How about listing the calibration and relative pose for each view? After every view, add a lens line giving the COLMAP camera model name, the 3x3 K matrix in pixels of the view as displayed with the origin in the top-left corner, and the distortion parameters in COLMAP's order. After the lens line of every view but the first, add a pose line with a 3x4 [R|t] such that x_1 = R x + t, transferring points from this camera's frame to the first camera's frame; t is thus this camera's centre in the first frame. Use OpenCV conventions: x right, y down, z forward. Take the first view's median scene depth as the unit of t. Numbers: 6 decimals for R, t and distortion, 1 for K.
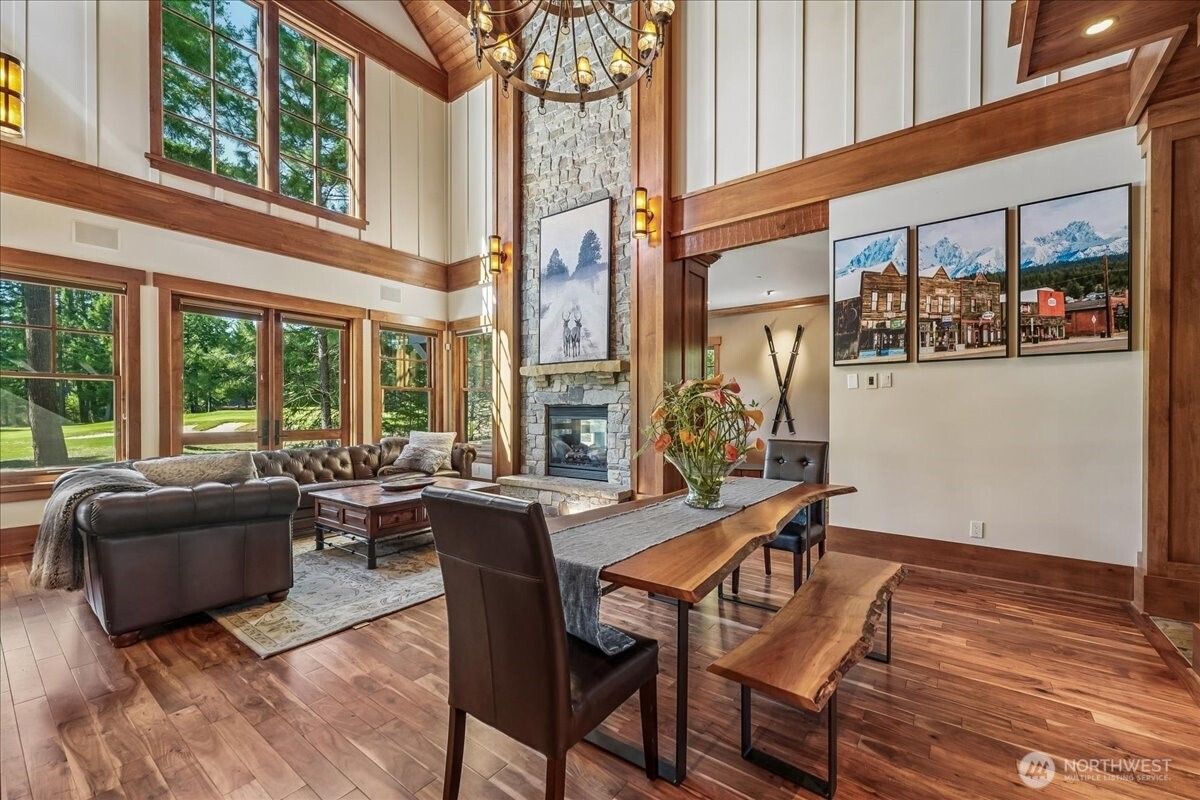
lens RADIAL K [[482.8, 0, 596.6], [0, 482.8, 408.6], [0, 0, 1]] dist [0.002513, -0.000847]
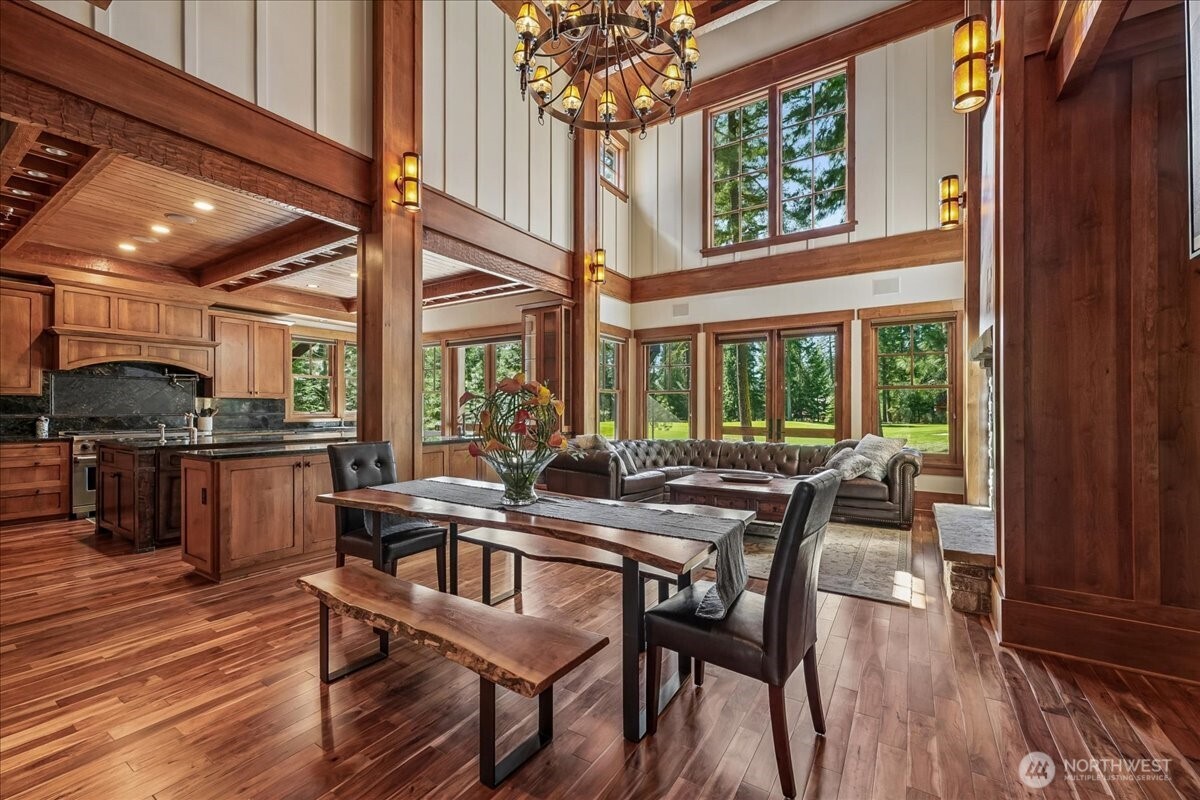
lens RADIAL K [[482.8, 0, 599.7], [0, 482.8, 402.5], [0, 0, 1]] dist [0.002513, -0.000847]
pose [[0.081325, -0.014911, -0.996576, 0.625180], [-0.001940, 0.999884, -0.015119, 0.000902], [0.996686, 0.003163, 0.081287, 0.532466]]
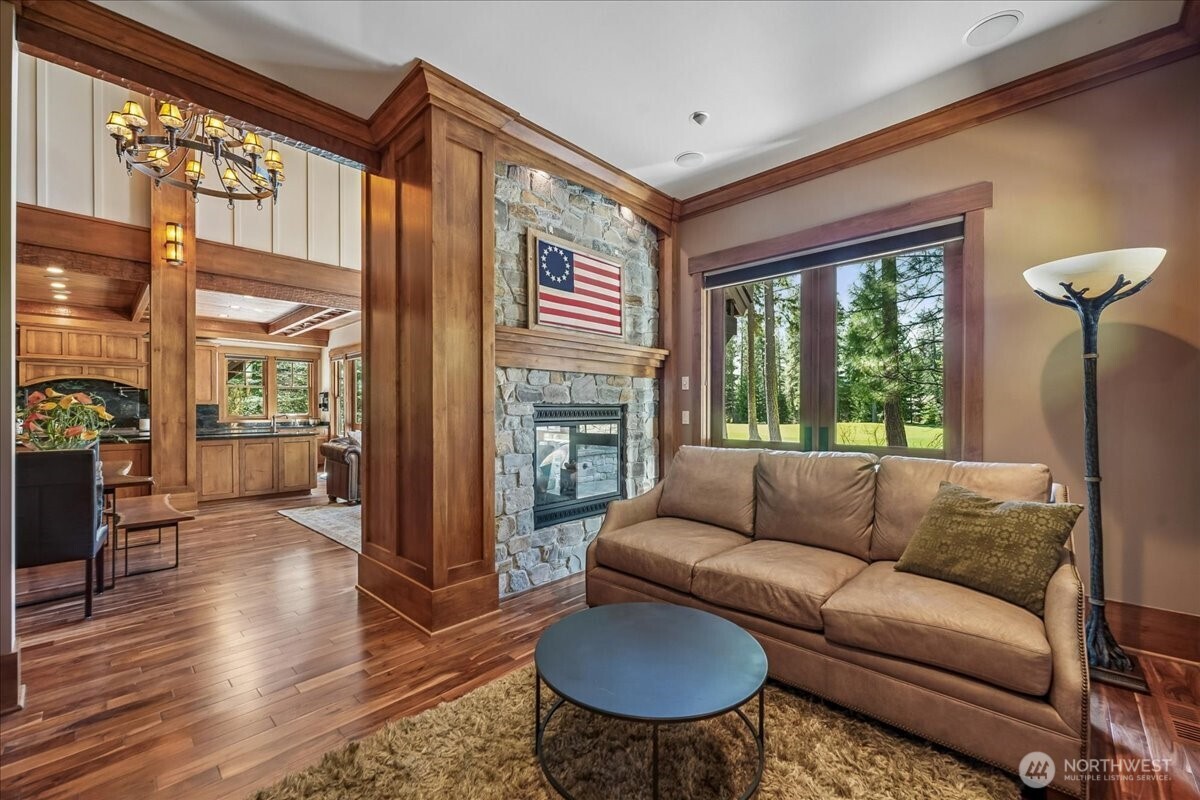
lens RADIAL K [[482.8, 0, 597.6], [0, 482.8, 410.6], [0, 0, 1]] dist [0.002513, -0.000847]
pose [[-0.102211, -0.002441, -0.994760, 0.800672], [0.003811, 0.999989, -0.002845, 0.003801], [0.994755, -0.004082, -0.102201, 1.424397]]
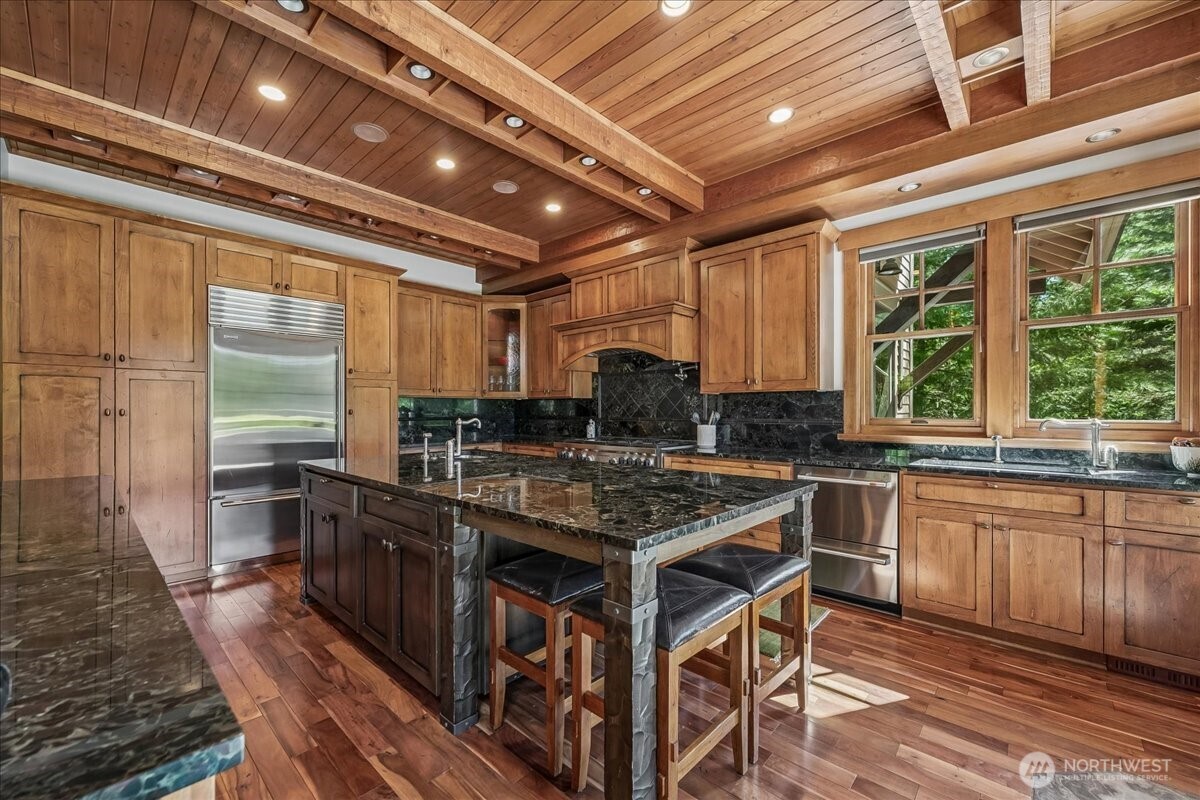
lens RADIAL K [[482.8, 0, 606.1], [0, 482.8, 410.1], [0, 0, 1]] dist [0.002513, -0.000847]
pose [[-0.995959, -0.003351, 0.089747, -0.775358], [-0.003345, 0.999994, 0.000213, -0.002306], [-0.089747, -0.000088, -0.995965, 0.406247]]
